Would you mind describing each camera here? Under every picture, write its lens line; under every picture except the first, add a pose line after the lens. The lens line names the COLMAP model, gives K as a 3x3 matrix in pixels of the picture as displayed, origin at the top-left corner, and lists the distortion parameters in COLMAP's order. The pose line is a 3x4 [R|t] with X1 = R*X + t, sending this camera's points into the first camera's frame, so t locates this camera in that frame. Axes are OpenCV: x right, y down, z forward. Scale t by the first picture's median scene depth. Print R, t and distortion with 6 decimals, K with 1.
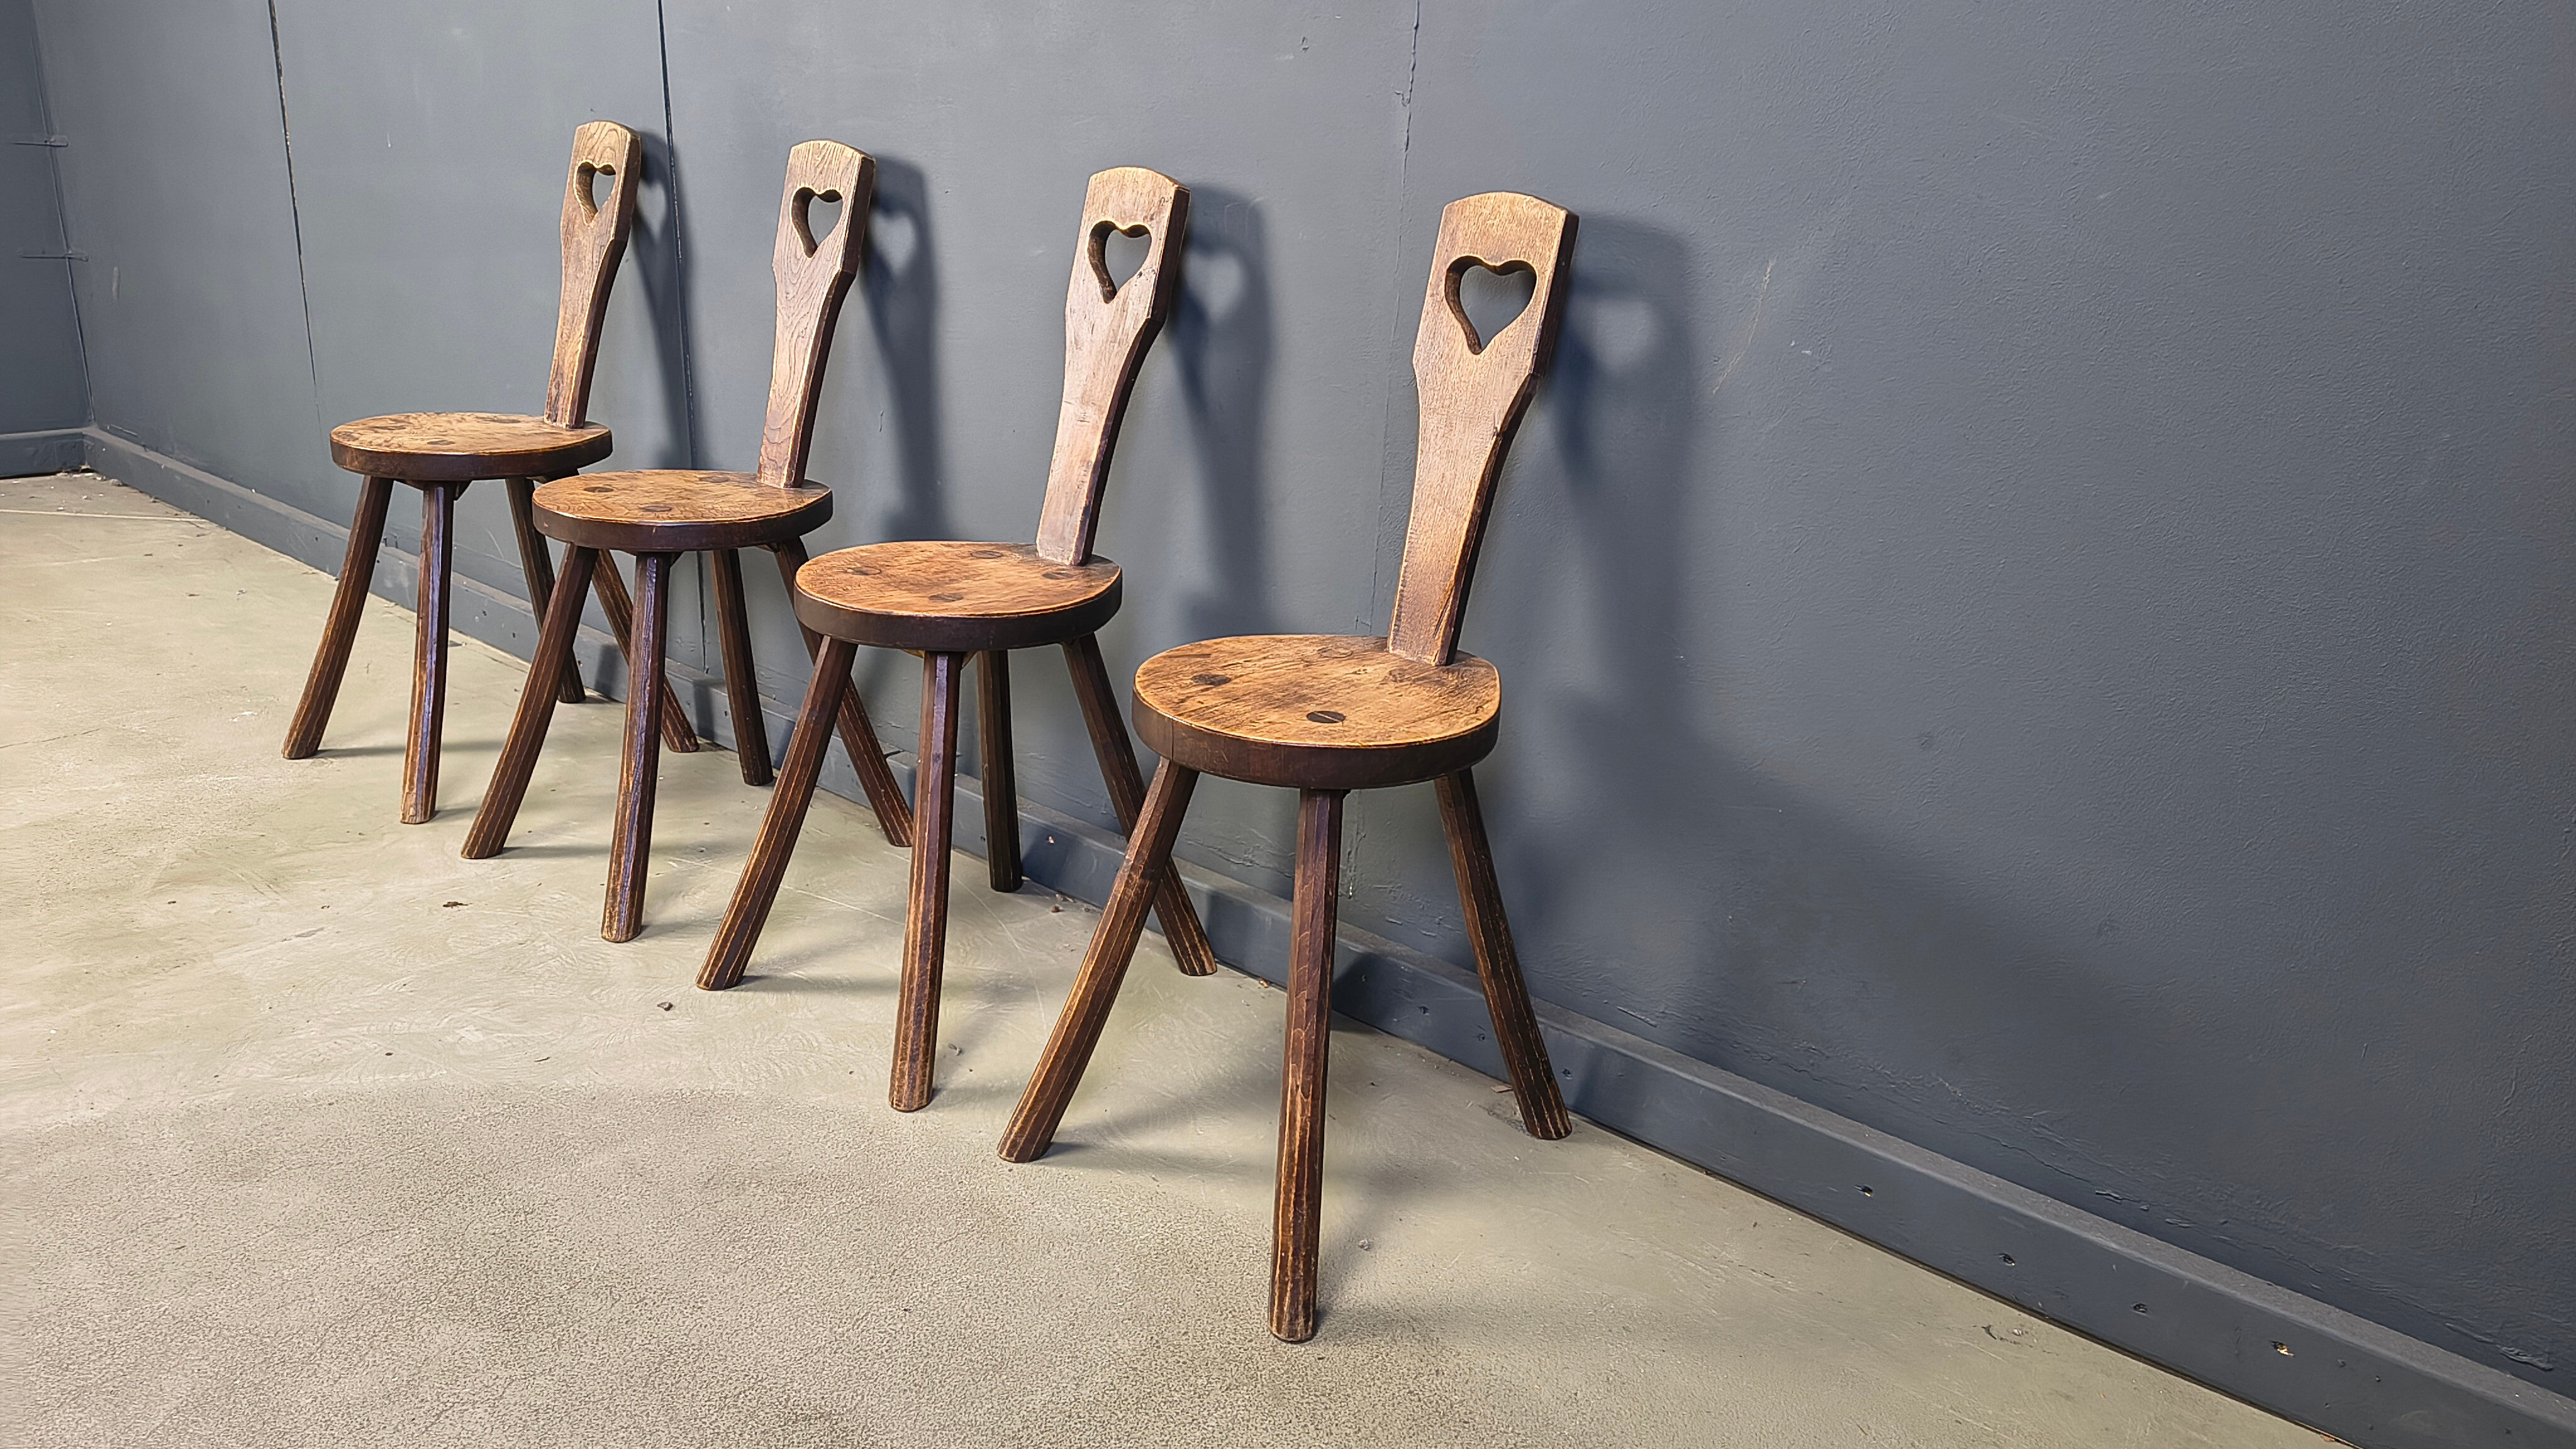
lens RADIAL K [[1764.0, 0, 1302.0], [0, 1764.0, 719.5], [0, 0, 1]] dist [0.053798, -0.060423]
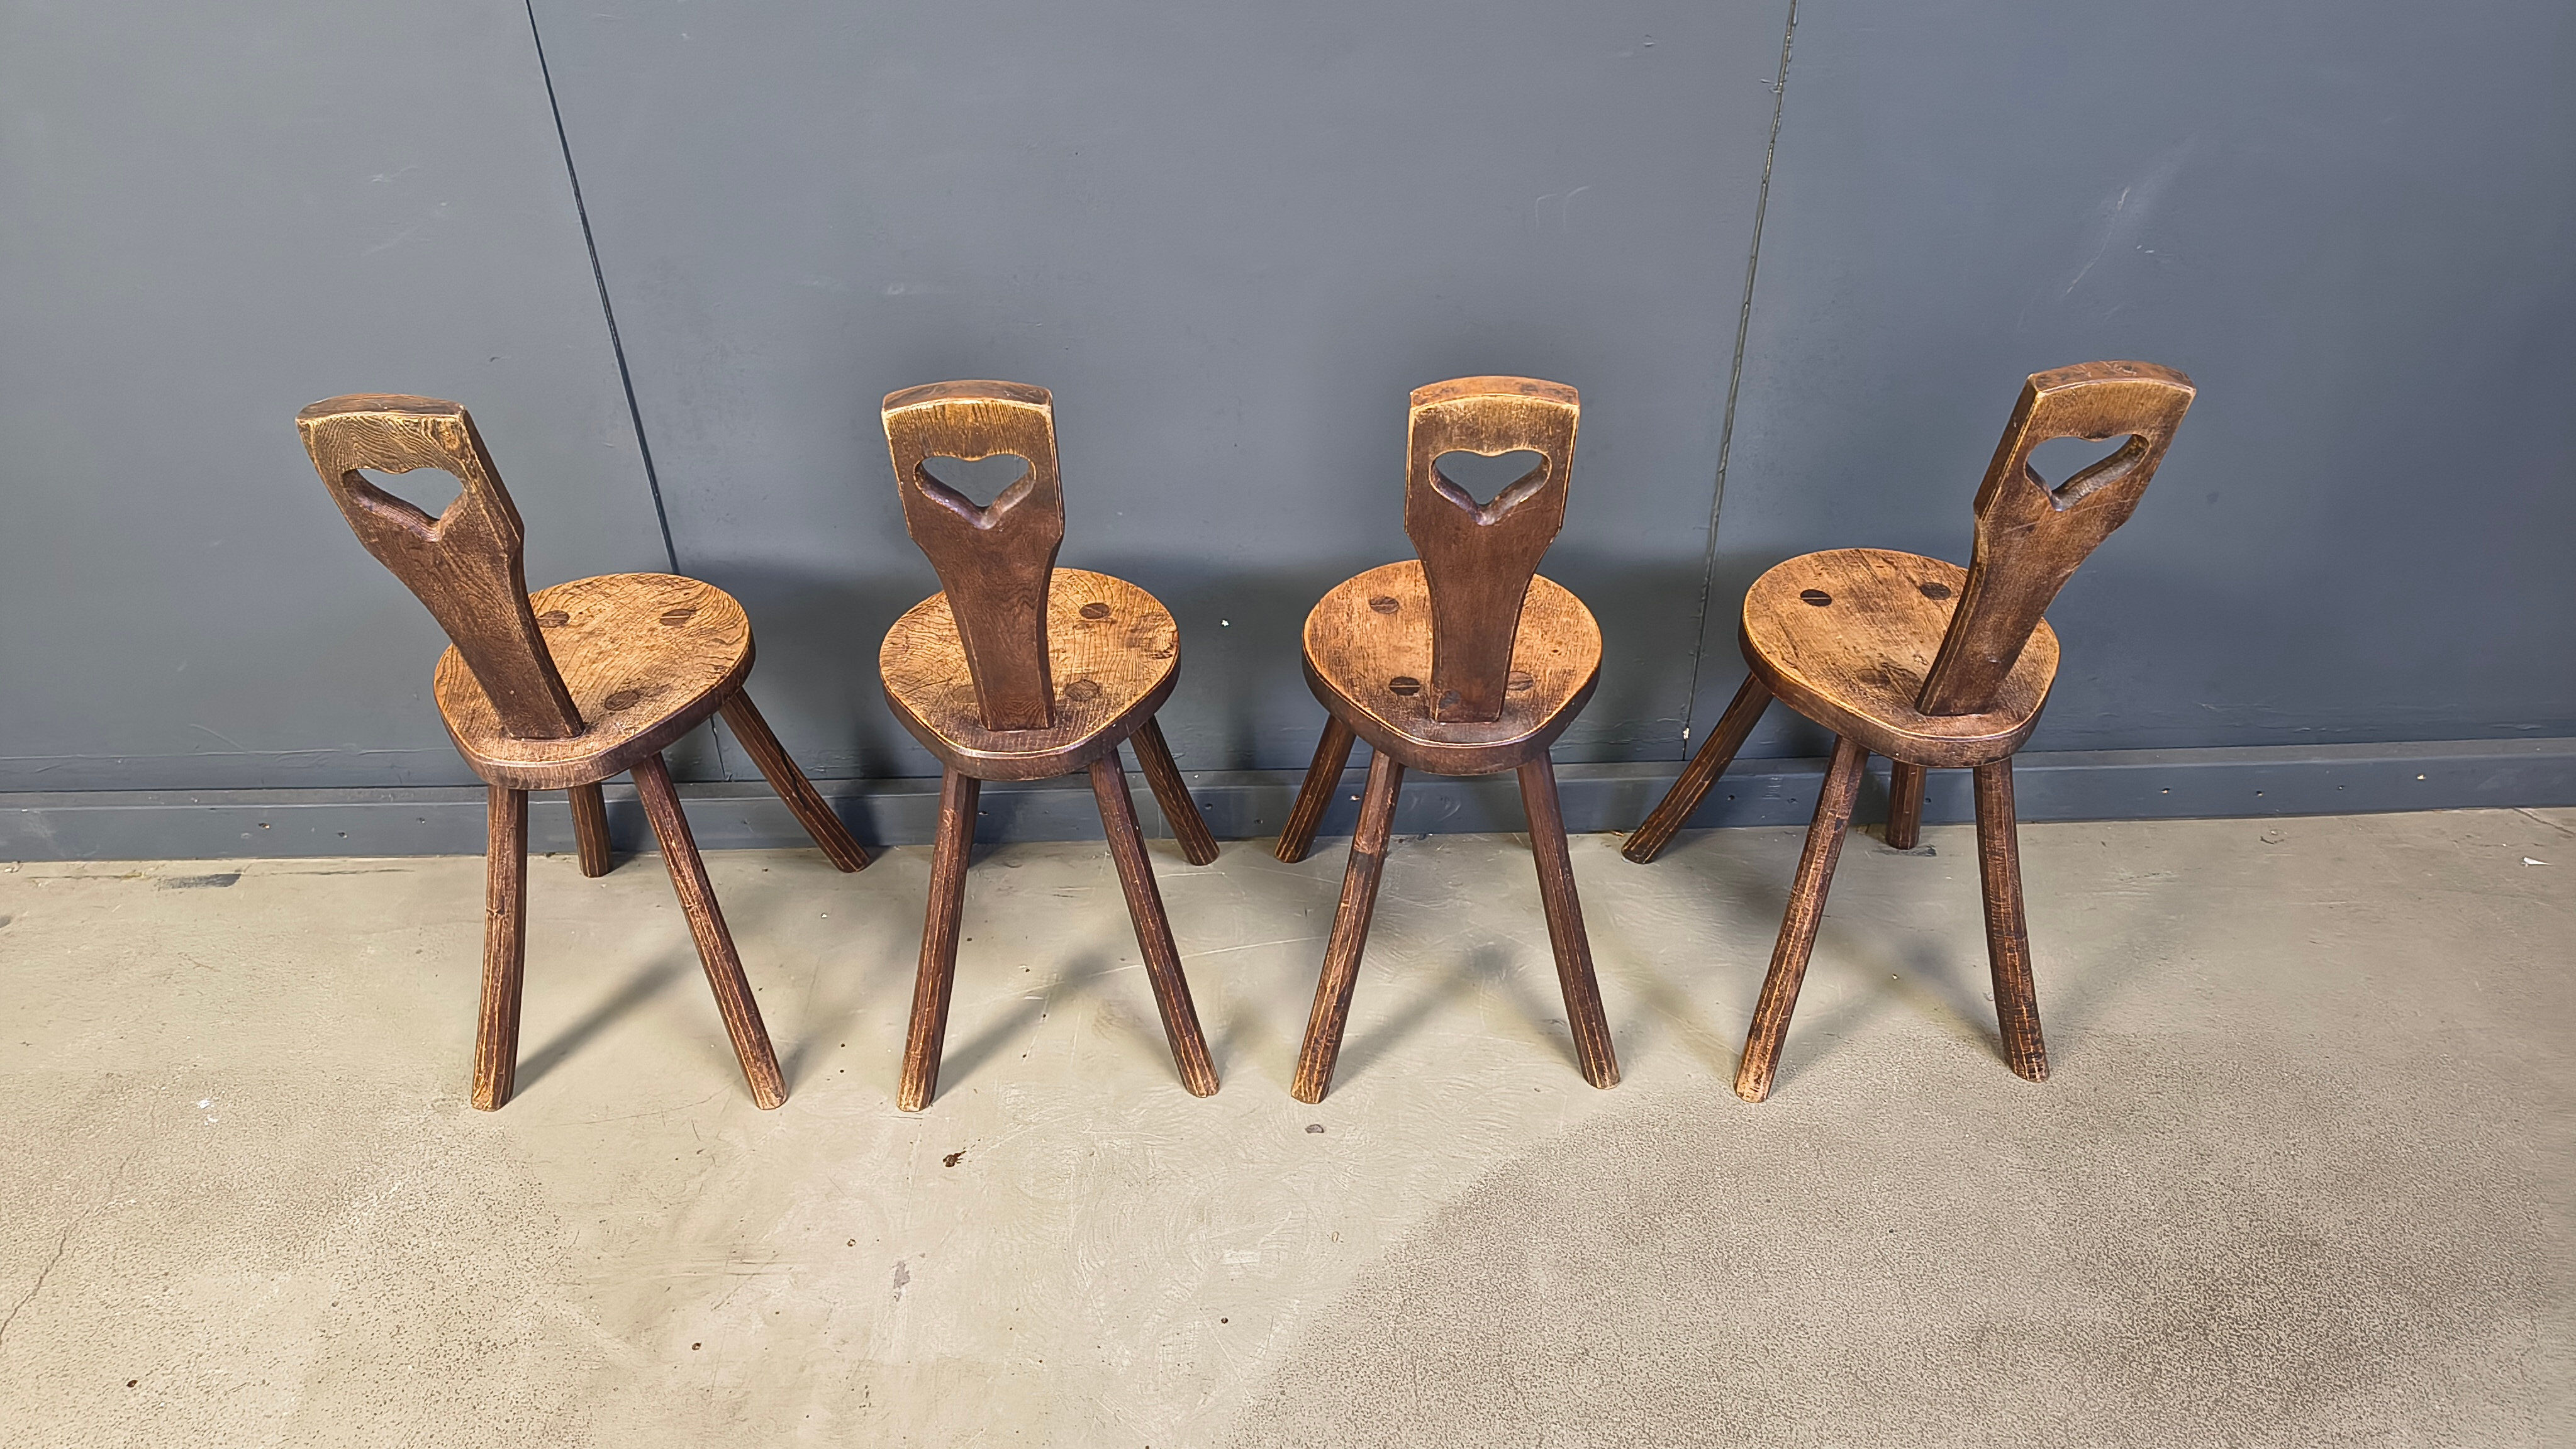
lens RADIAL K [[1764.0, 0, 1264.2], [0, 1764.0, 694.8], [0, 0, 1]] dist [0.053798, -0.060423]
pose [[0.760780, -0.424476, 0.490953, -0.863877], [0.260270, 0.892513, 0.368348, -0.498330], [-0.594537, -0.152452, 0.789484, 0.274401]]
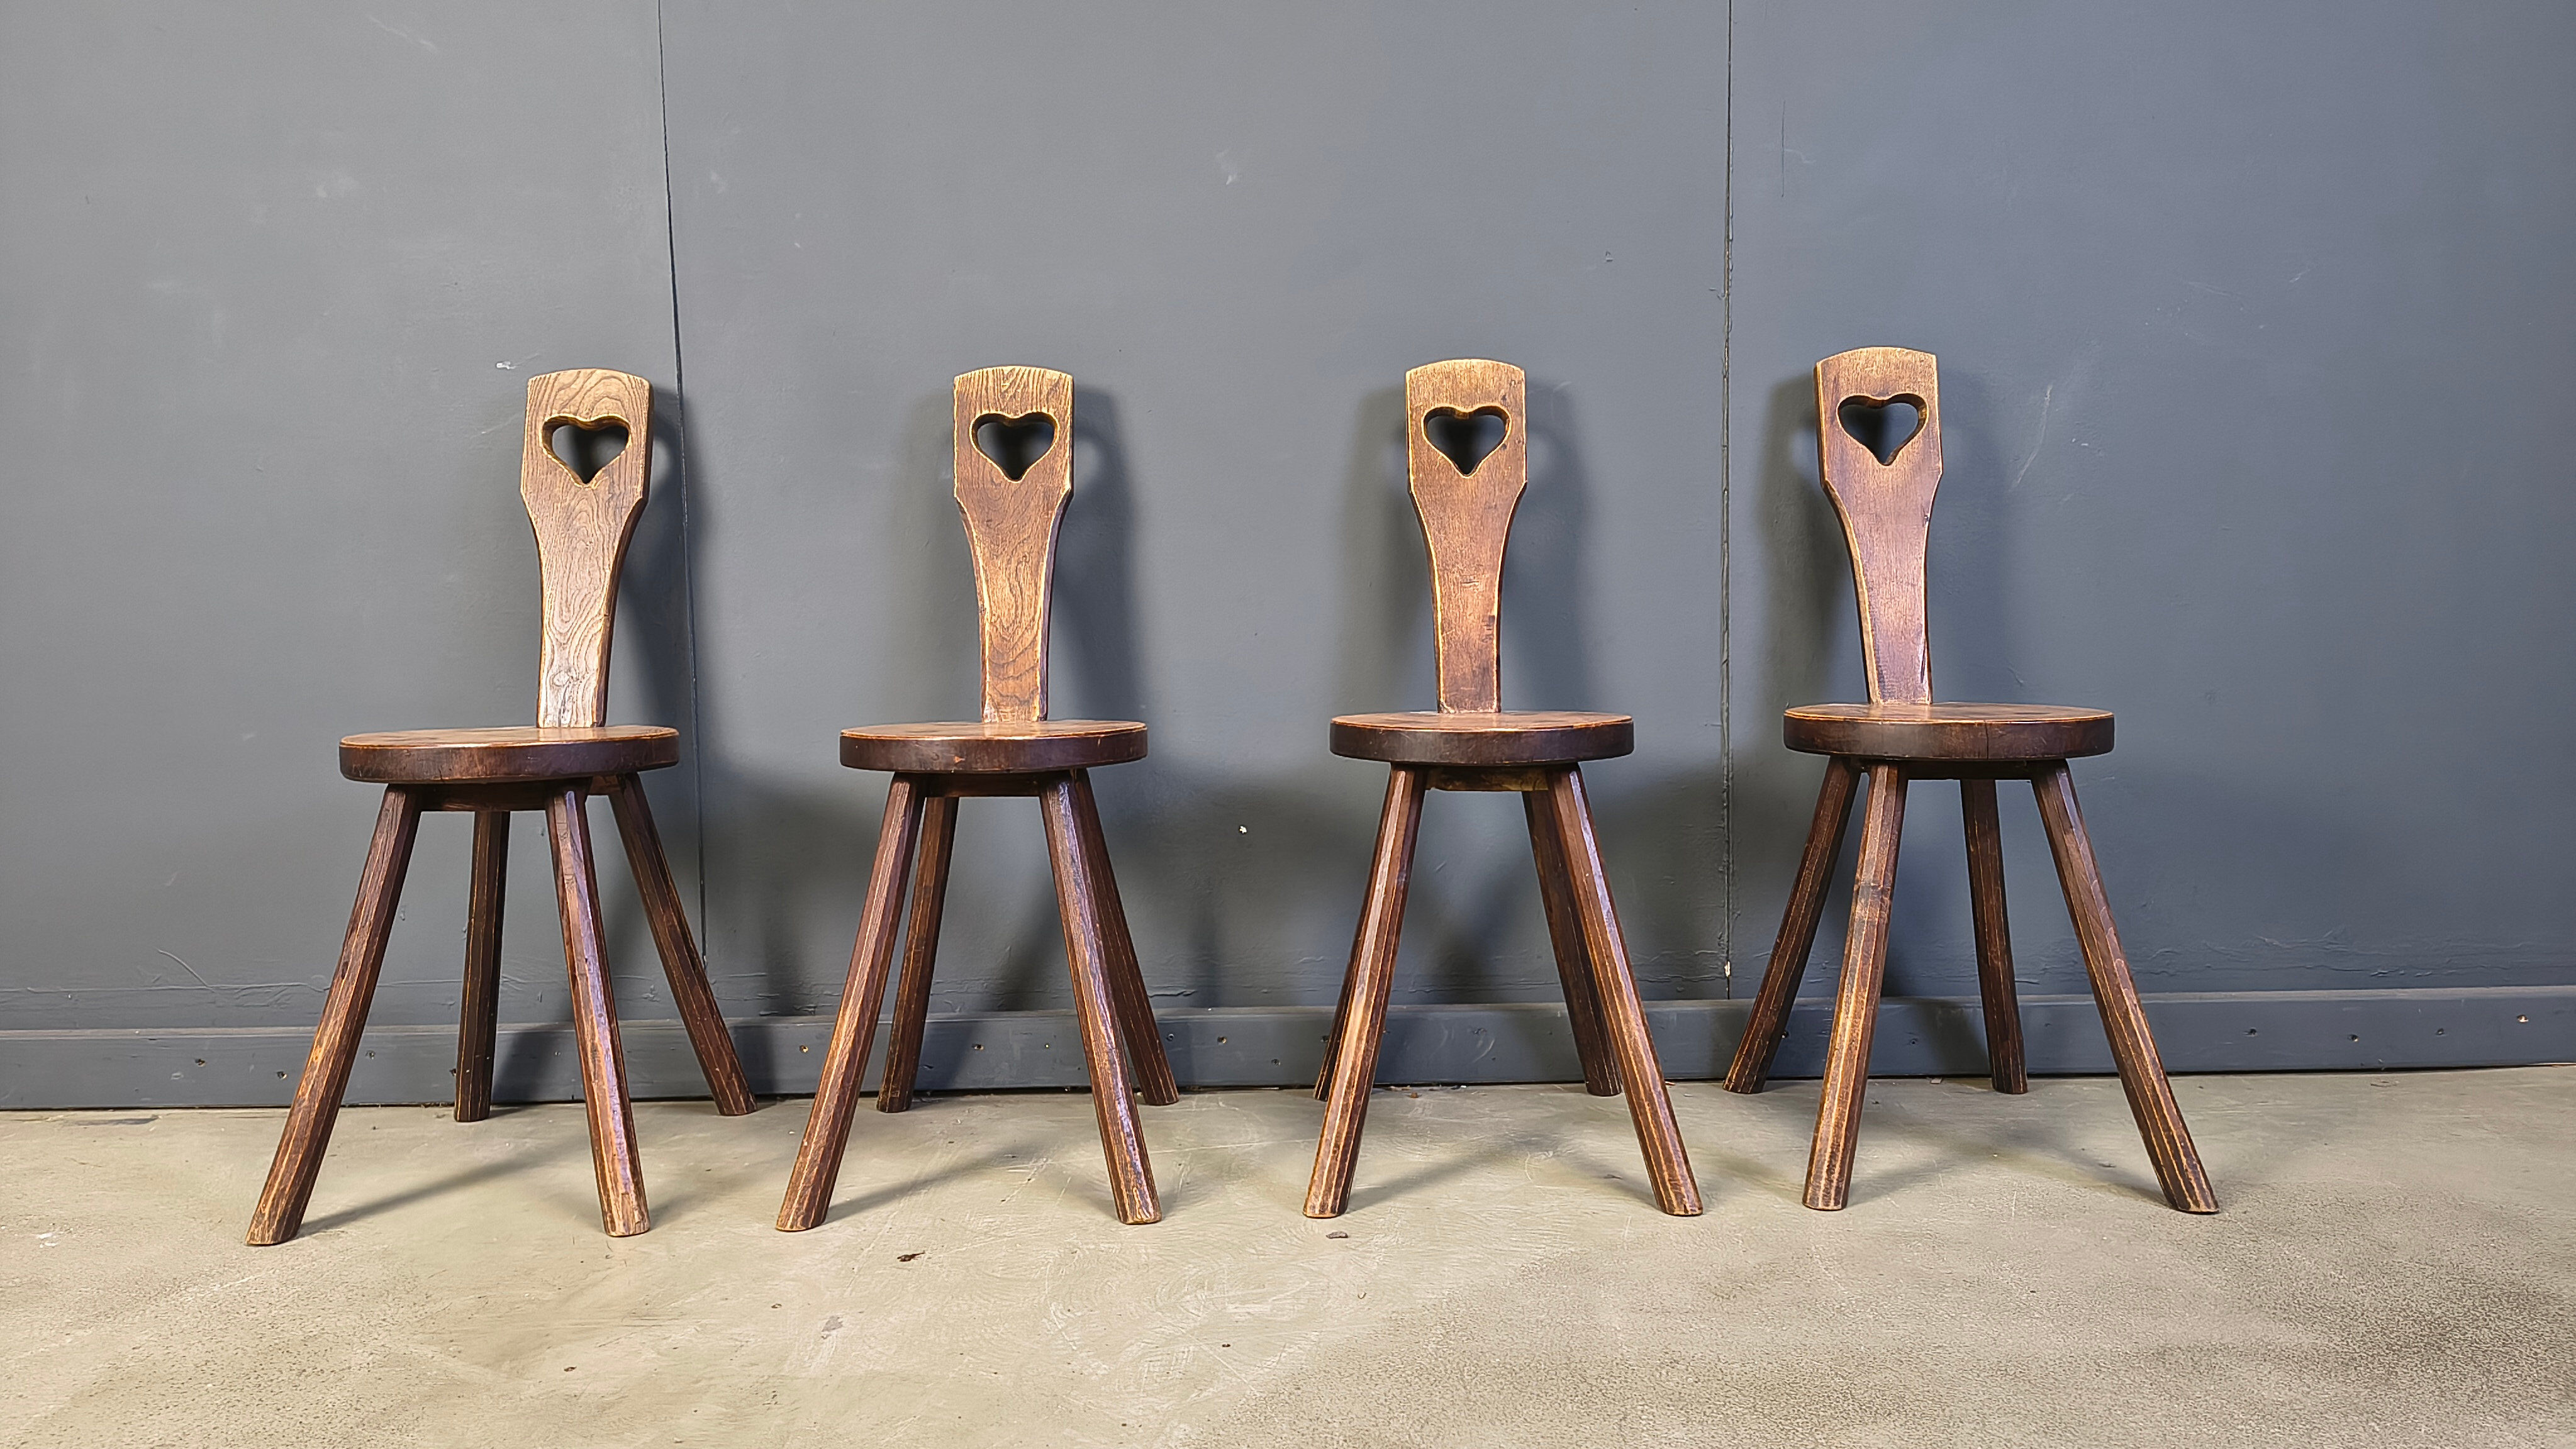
lens RADIAL K [[1764.0, 0, 1284.3], [0, 1764.0, 717.1], [0, 0, 1]] dist [0.053798, -0.060423]
pose [[0.765019, -0.106093, 0.635209, -1.007335], [0.256944, 0.954715, -0.149995, 0.045727], [-0.590530, 0.277962, 0.757635, 0.314258]]
